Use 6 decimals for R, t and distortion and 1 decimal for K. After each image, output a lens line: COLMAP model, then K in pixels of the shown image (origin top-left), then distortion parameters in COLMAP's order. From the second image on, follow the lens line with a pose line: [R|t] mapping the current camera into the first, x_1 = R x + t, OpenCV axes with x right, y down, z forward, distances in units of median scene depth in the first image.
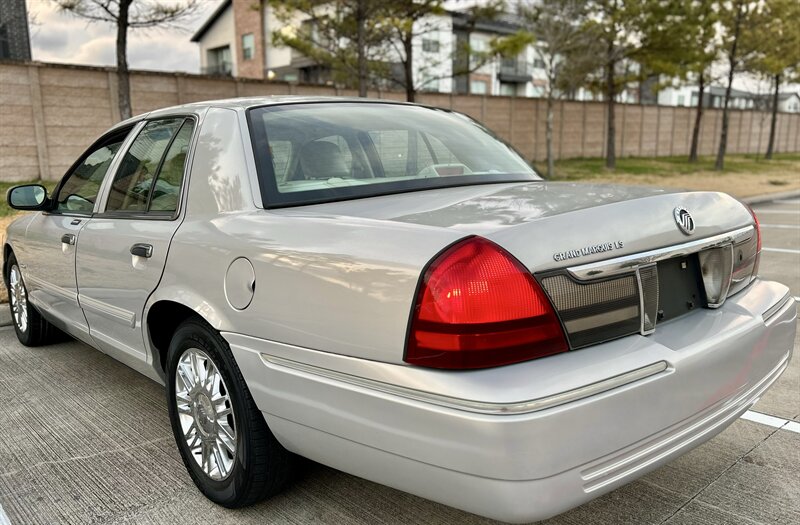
lens RADIAL K [[645.9, 0, 400.7], [0, 645.9, 273.9], [0, 0, 1]] dist [0.029480, -0.026331]
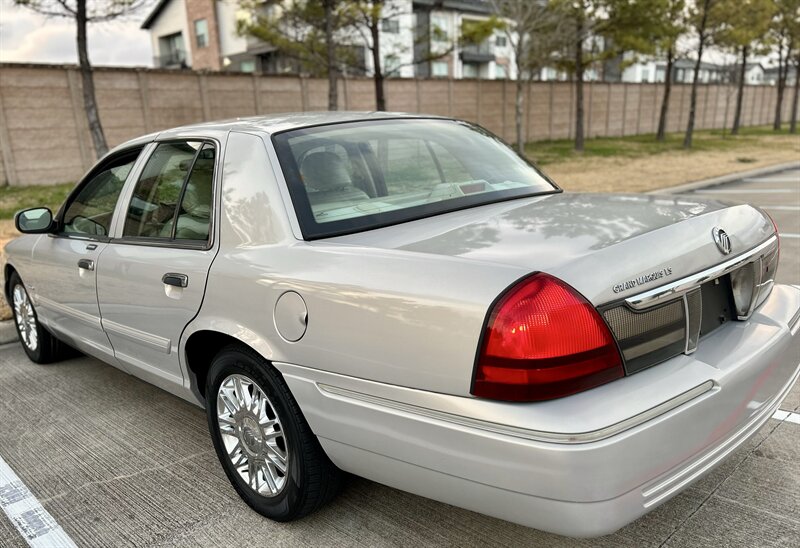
lens RADIAL K [[639.5, 0, 376.8], [0, 639.5, 325.8], [0, 0, 1]] dist [0.030463, -0.027572]
pose [[0.999130, -0.039235, 0.014155, -0.101593], [0.037632, 0.994302, 0.099736, -0.053673], [-0.017987, -0.099116, 0.994913, -0.016519]]
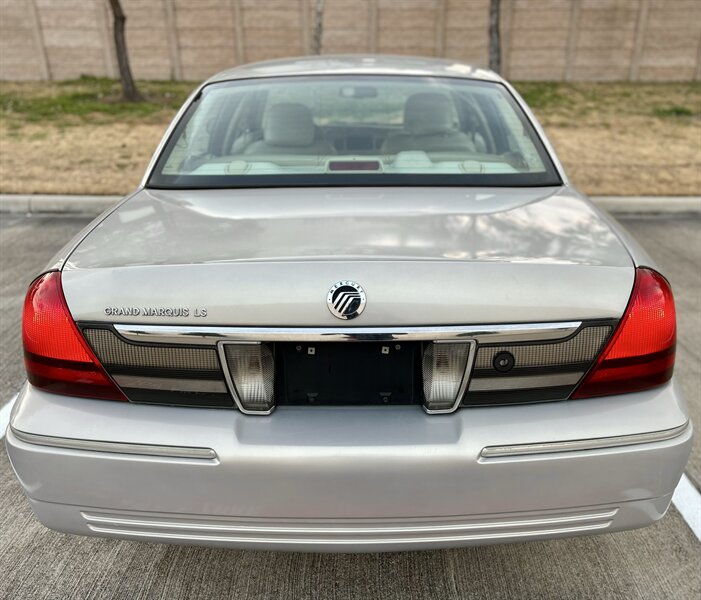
lens RADIAL K [[618.6, 0, 371.2], [0, 618.6, 303.6], [0, 0, 1]] dist [0.039744, -0.038963]
pose [[0.751601, 0.271123, -0.601322, 0.709042], [-0.136276, 0.955779, 0.260606, -0.216188], [0.645387, -0.113926, 0.755312, 0.345926]]
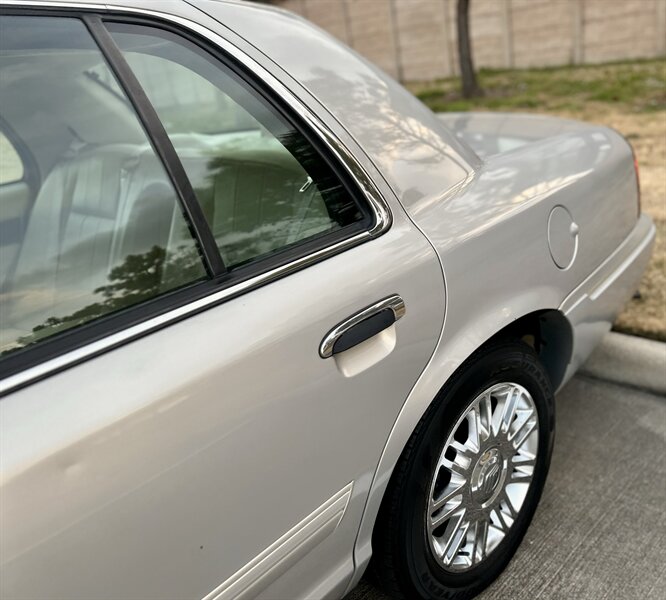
lens RADIAL K [[609.5, 0, 385.9], [0, 609.5, 305.7], [0, 0, 1]] dist [0.015965, 0.000000]
pose [[0.090389, 0.378492, -0.921181, 0.028928], [-0.070808, 0.925068, 0.373142, -0.391614], [0.993386, 0.031499, 0.110416, 2.026547]]
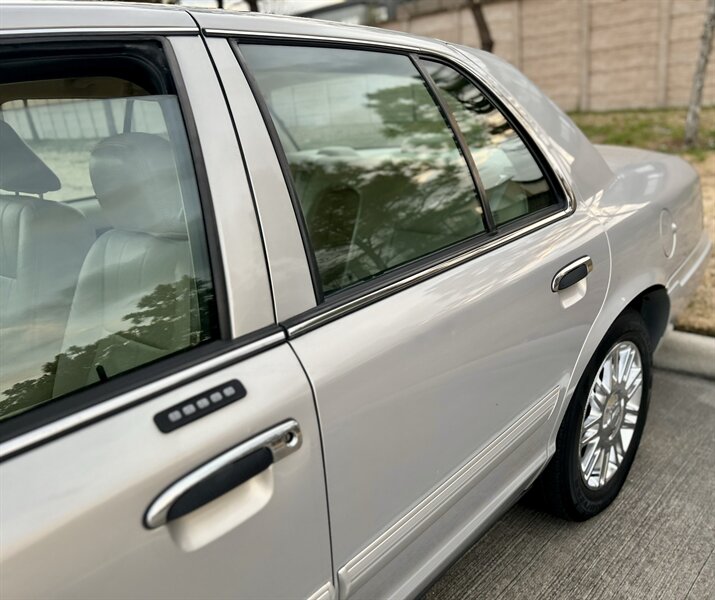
lens RADIAL K [[604.8, 0, 404.2], [0, 604.8, 302.5], [0, 0, 1]] dist [0.045489, -0.057228]
pose [[0.124808, 0.324883, -0.937483, 0.192287], [-0.114399, 0.943281, 0.311662, -0.360673], [0.985564, 0.068349, 0.154895, 1.804267]]
